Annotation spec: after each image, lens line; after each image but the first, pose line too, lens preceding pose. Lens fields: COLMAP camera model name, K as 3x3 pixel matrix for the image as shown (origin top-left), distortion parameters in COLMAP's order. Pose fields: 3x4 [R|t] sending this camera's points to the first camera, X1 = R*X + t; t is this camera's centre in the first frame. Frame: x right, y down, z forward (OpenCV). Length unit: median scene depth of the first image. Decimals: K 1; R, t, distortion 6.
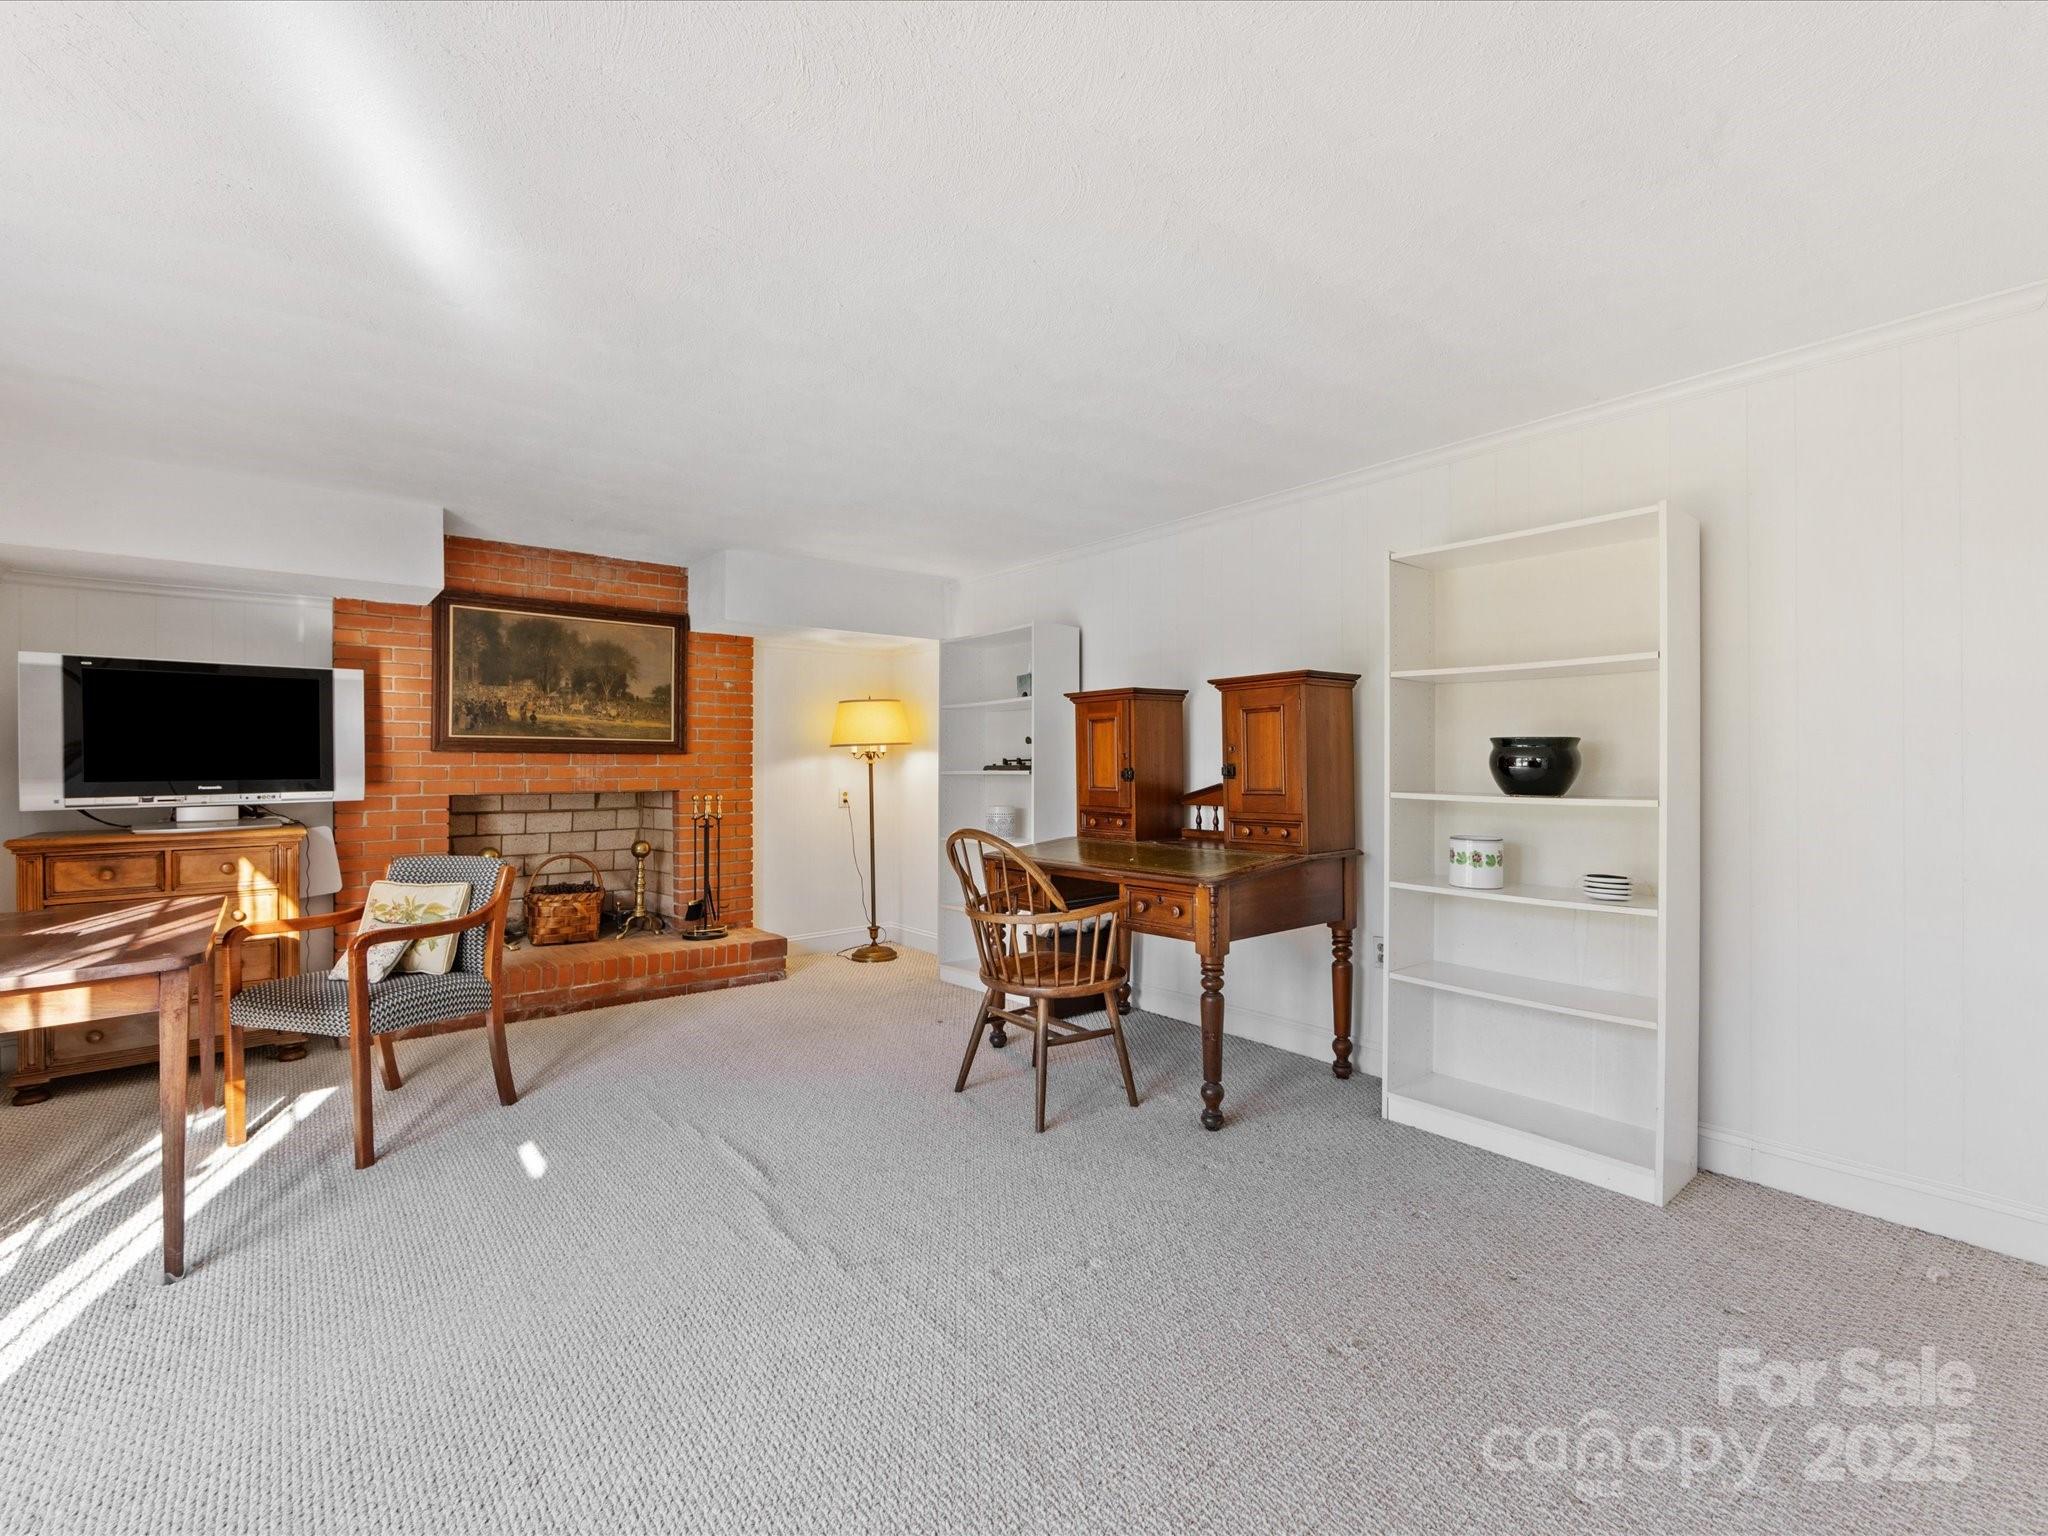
lens RADIAL K [[907.0, 0, 1025.1], [0, 907.0, 764.3], [0, 0, 1]] dist [-0.002488, -0.000298]
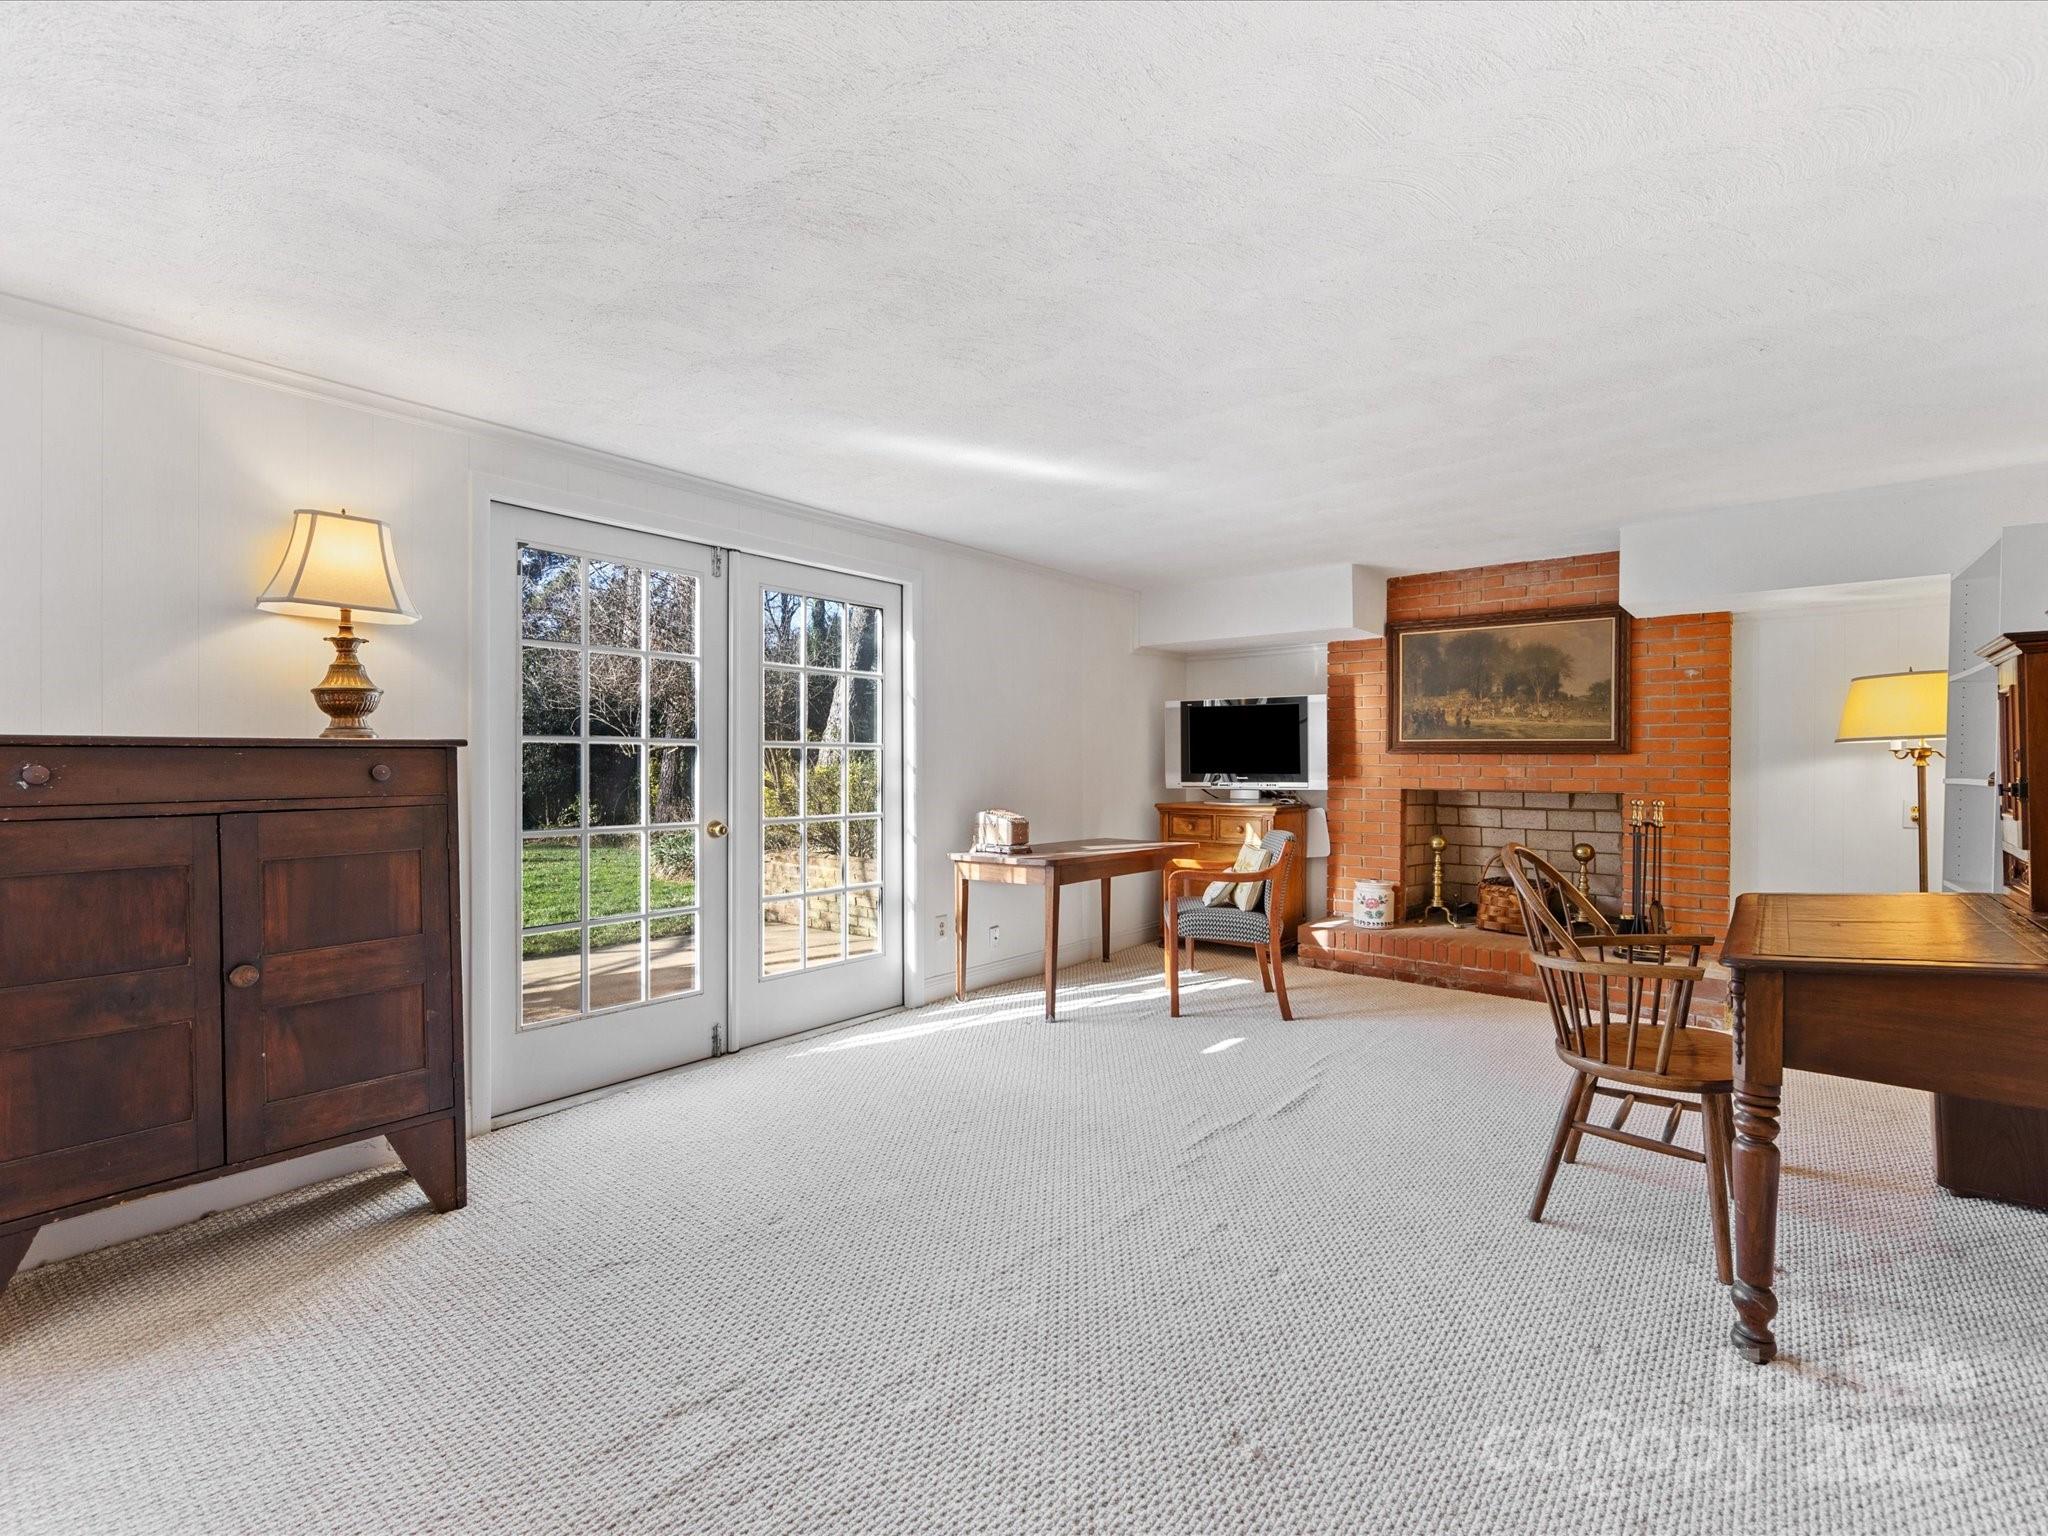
lens RADIAL K [[907.0, 0, 1021.7], [0, 907.0, 767.7], [0, 0, 1]] dist [-0.002488, -0.000298]
pose [[0.206706, 0.008017, -0.978370, 0.430675], [-0.005315, 0.999961, 0.007070, -0.000500], [0.978389, 0.003739, 0.206741, 0.231613]]
